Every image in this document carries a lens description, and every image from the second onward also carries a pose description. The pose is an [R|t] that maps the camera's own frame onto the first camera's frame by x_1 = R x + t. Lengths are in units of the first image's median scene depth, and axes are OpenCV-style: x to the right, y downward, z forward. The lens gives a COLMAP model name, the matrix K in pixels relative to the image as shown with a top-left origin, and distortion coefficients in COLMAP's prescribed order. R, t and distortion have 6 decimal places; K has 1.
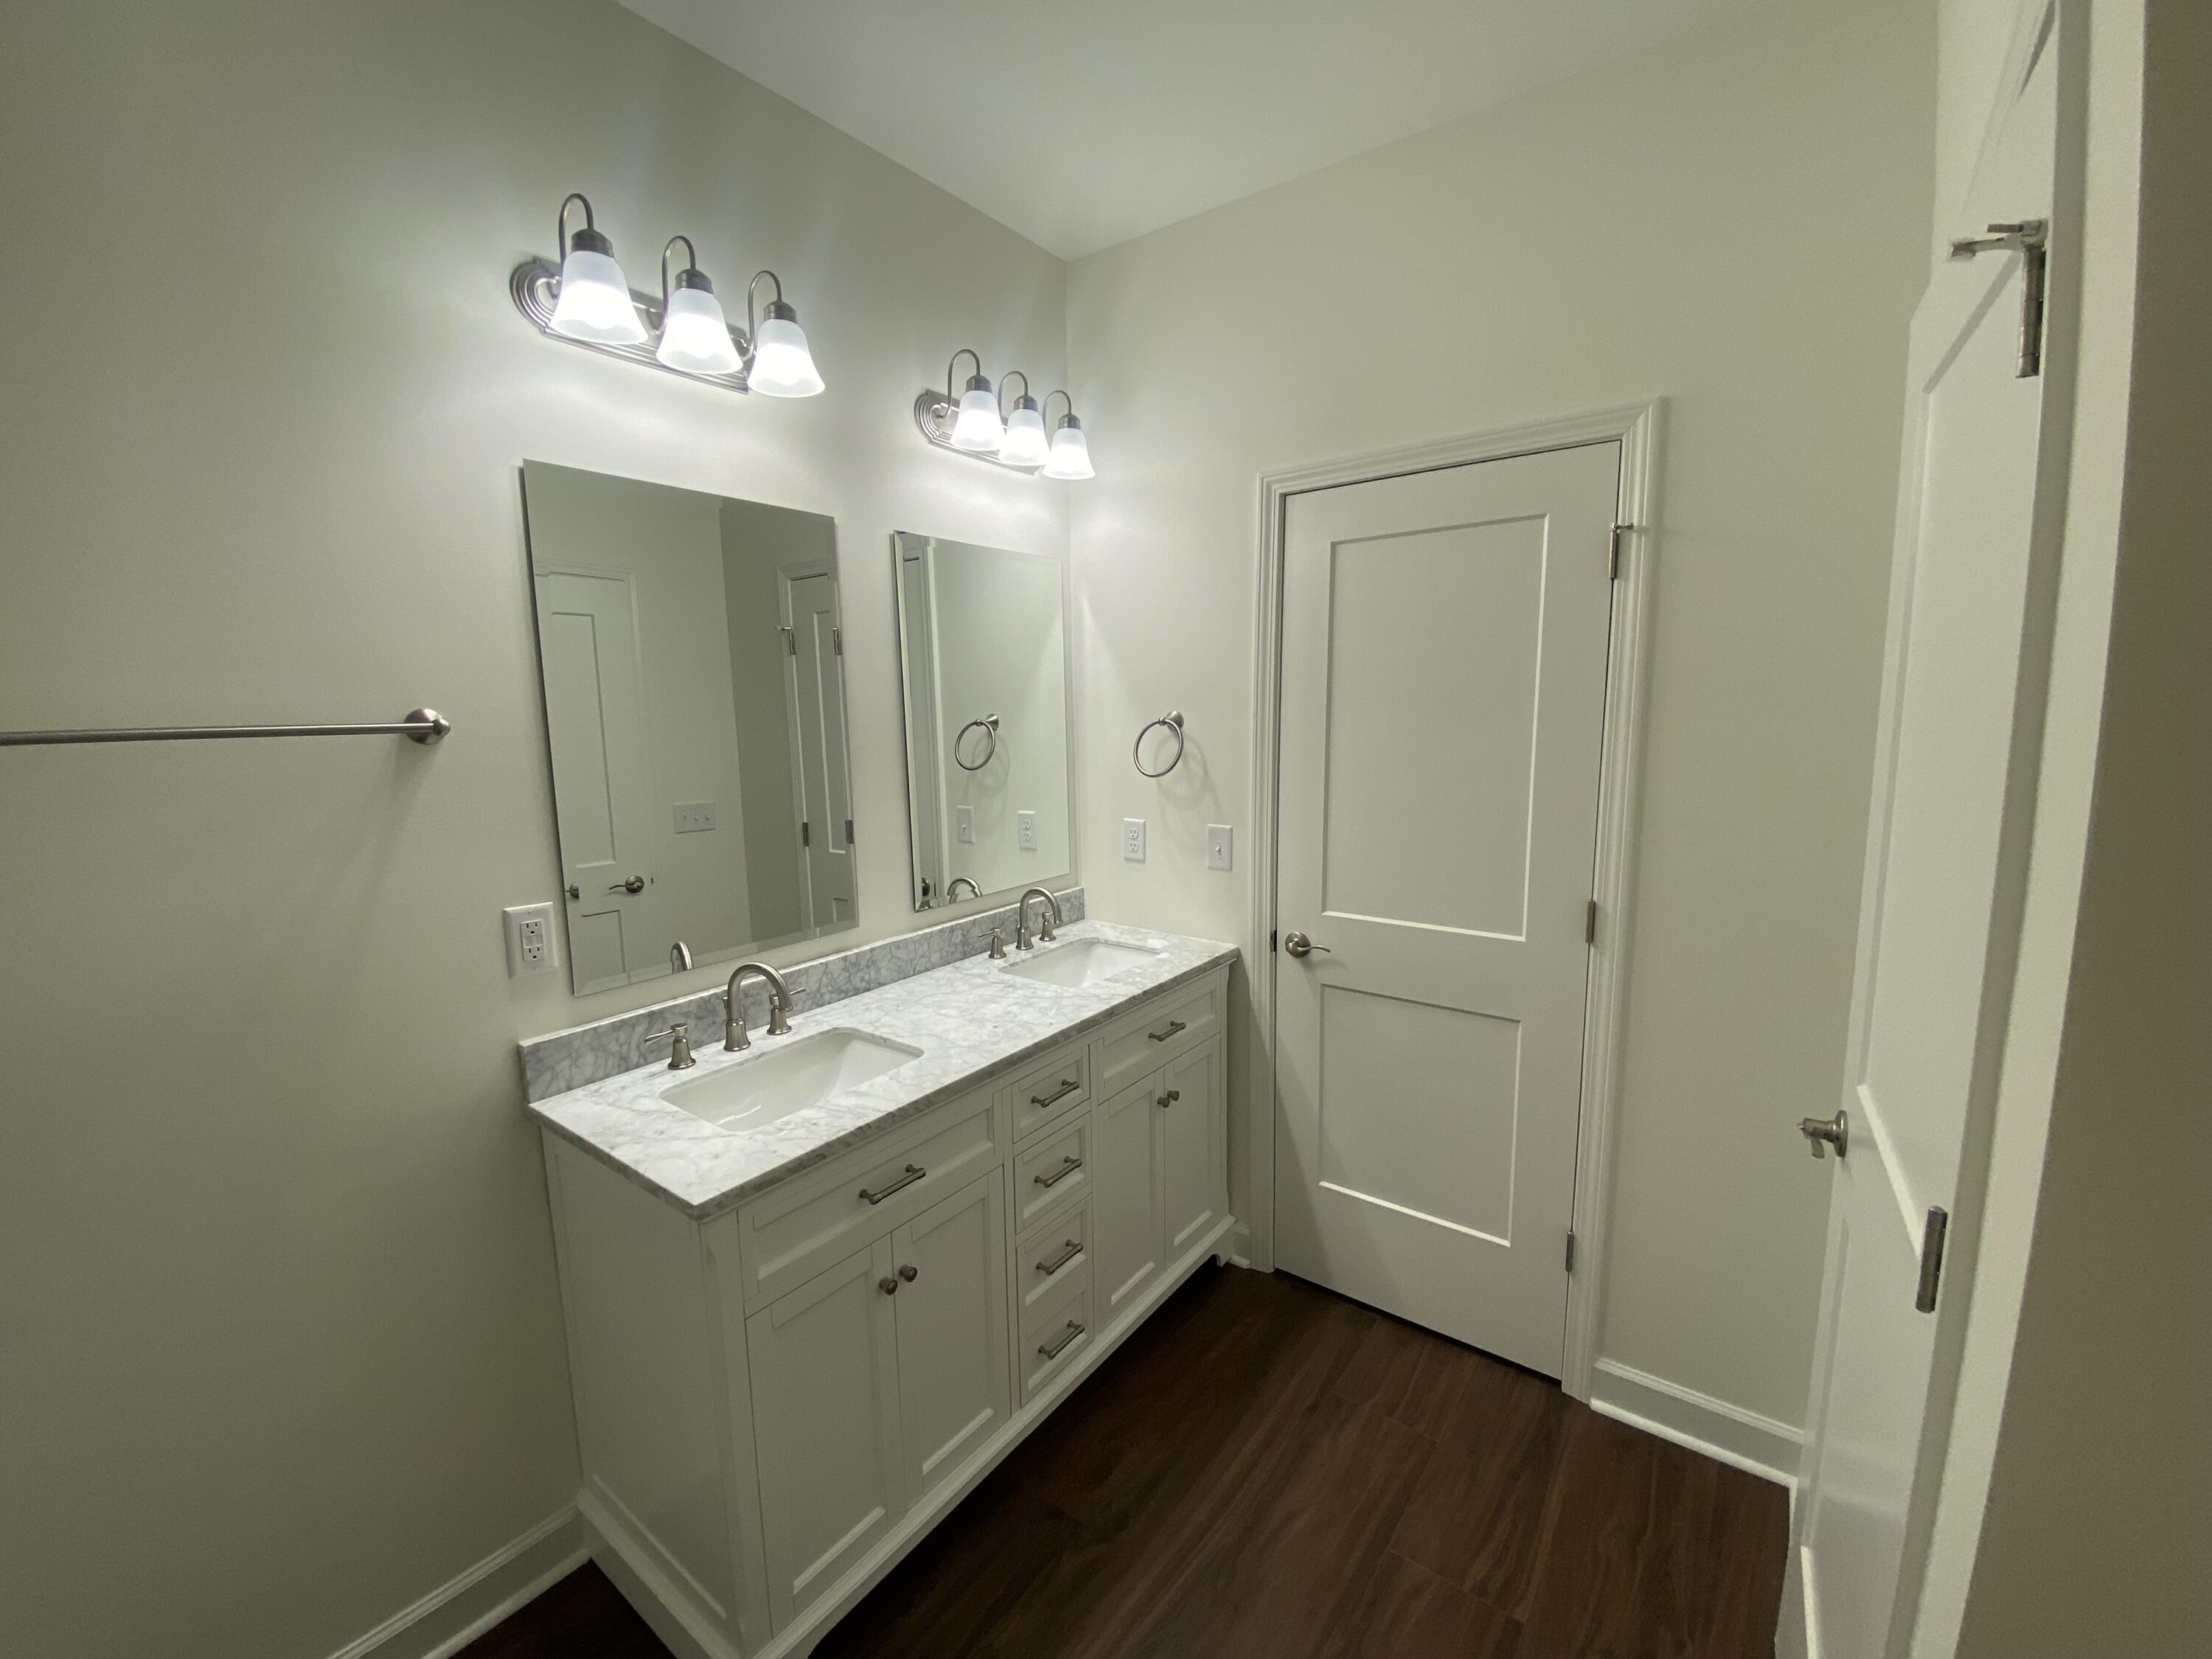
lens RADIAL K [[890.1, 0, 1089.2], [0, 890.1, 828.3], [0, 0, 1]] dist [0.028207, -0.028729]
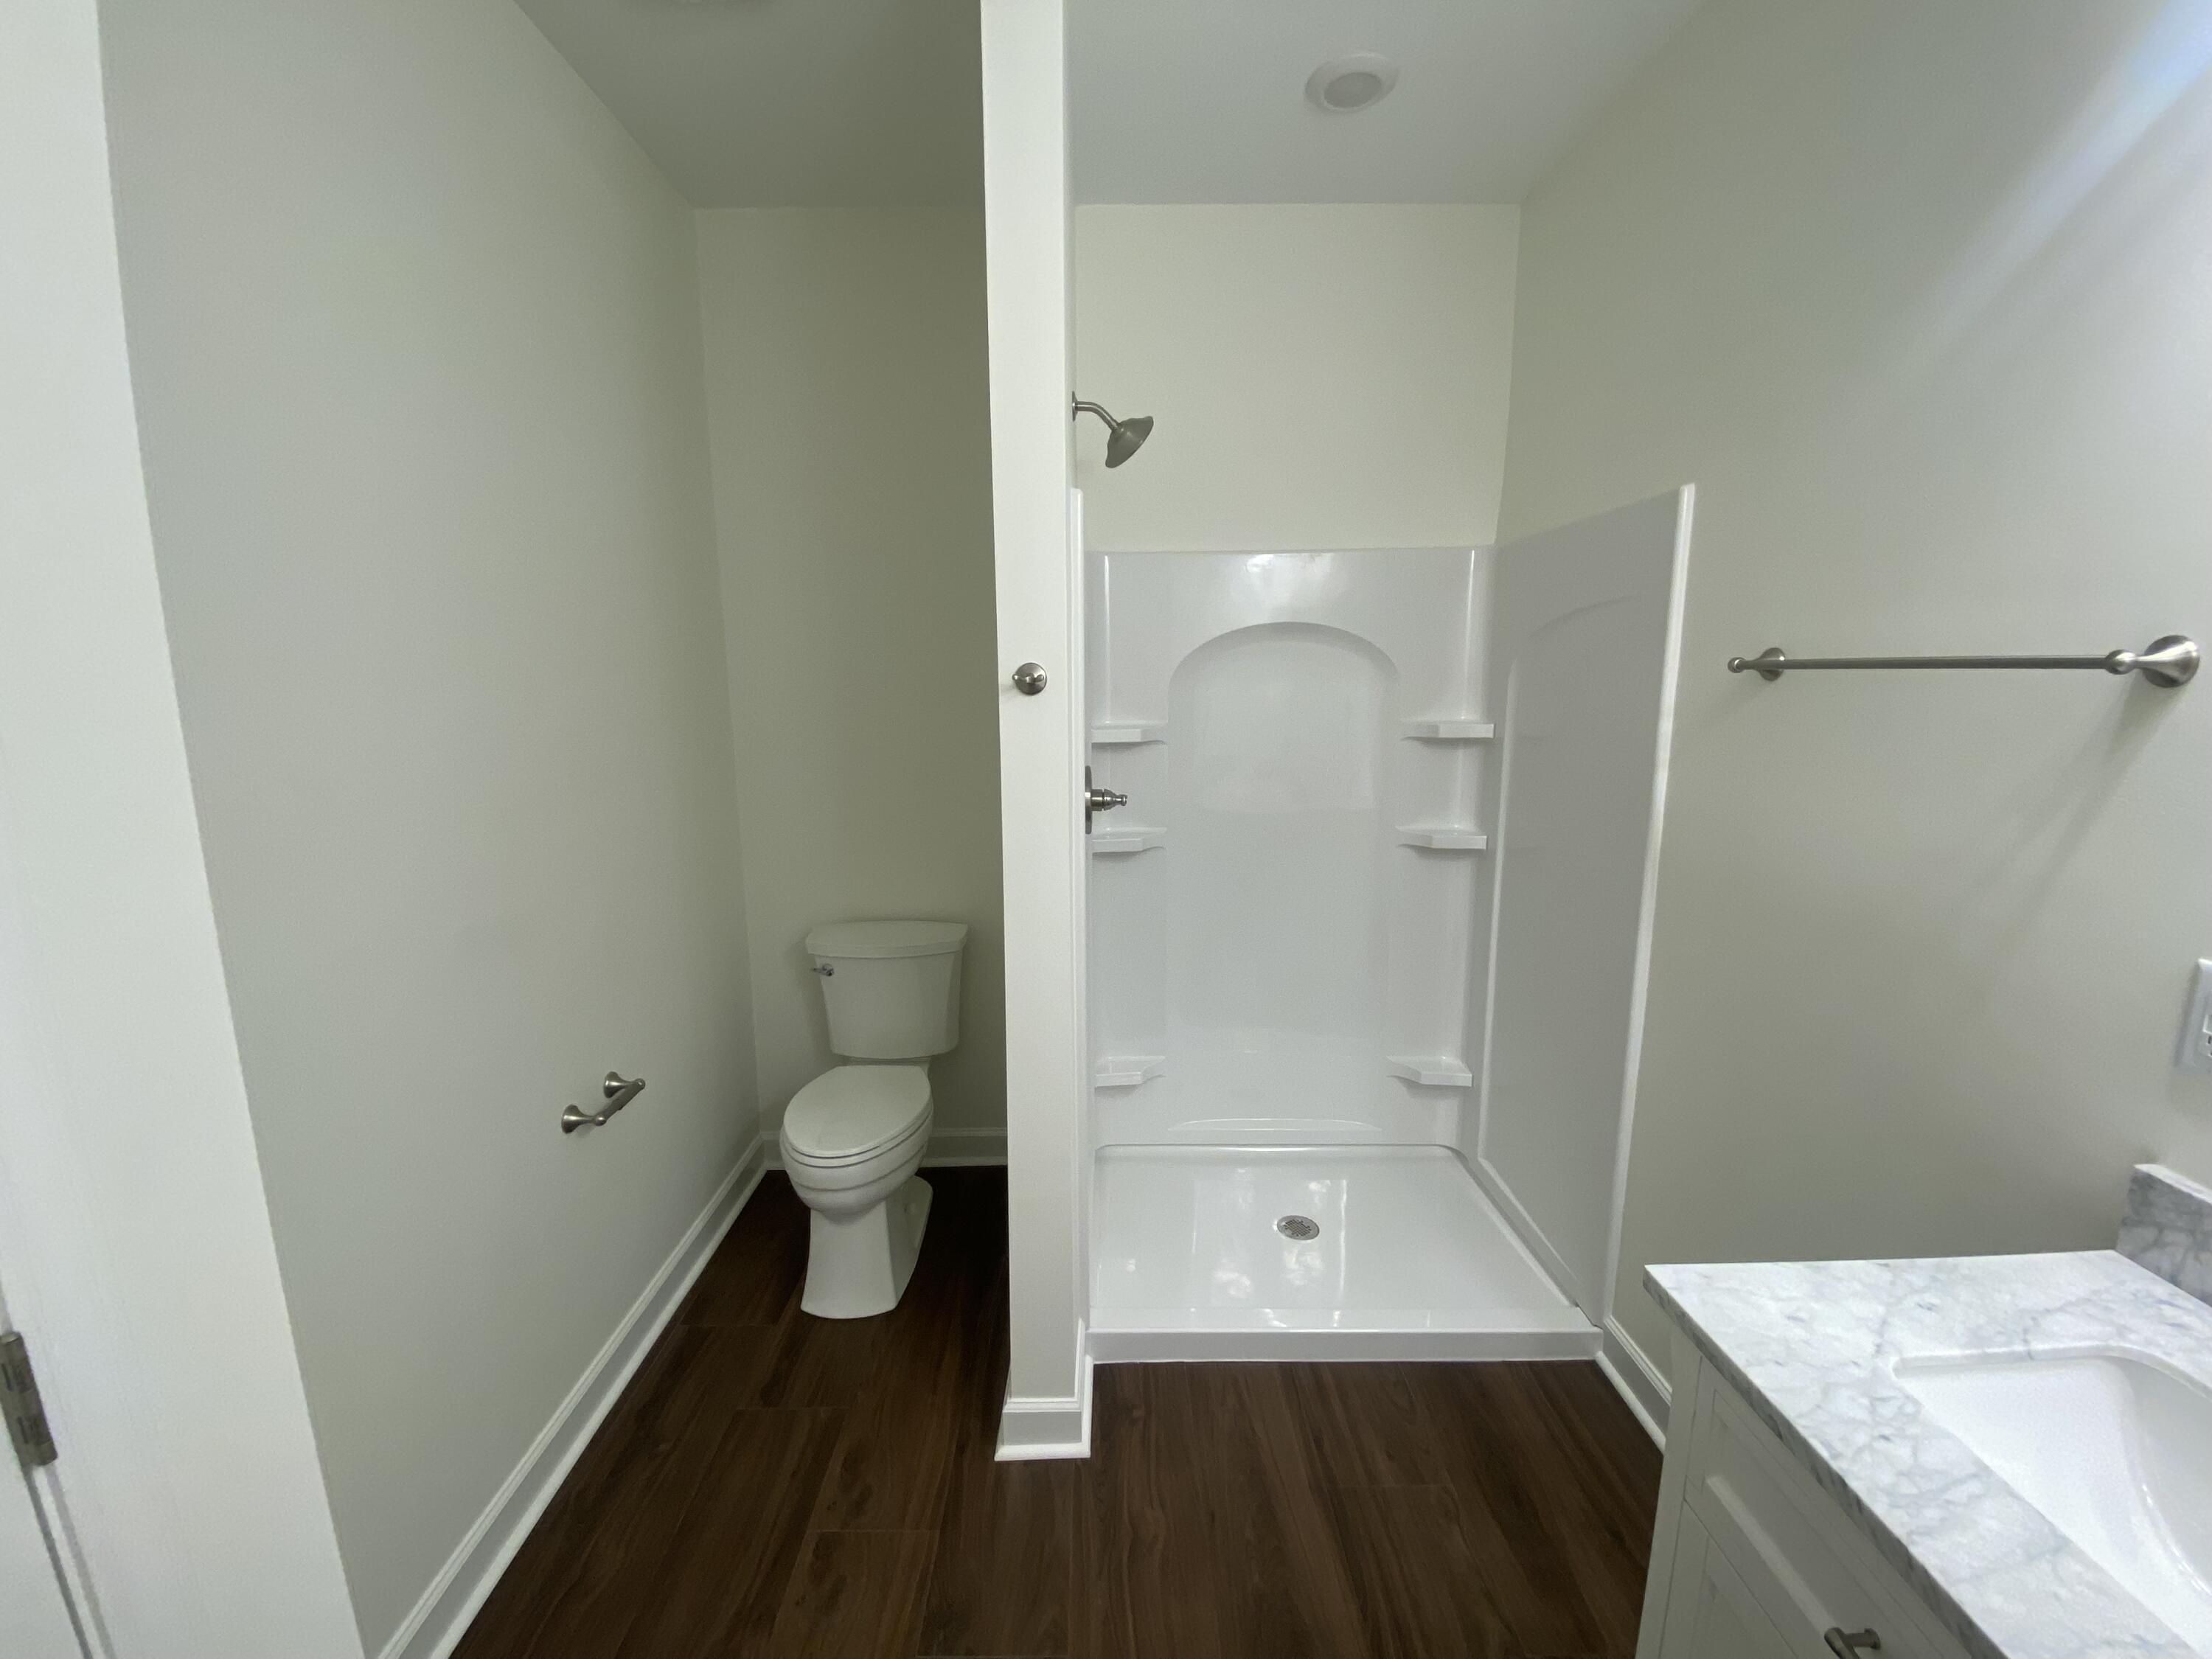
lens RADIAL K [[890.1, 0, 1089.2], [0, 890.1, 828.3], [0, 0, 1]] dist [0.028207, -0.028729]
pose [[-0.800863, 0.122173, -0.586253, 0.327942], [-0.055818, 0.959477, 0.276202, -0.127726], [0.596241, 0.253924, -0.761590, 1.050753]]
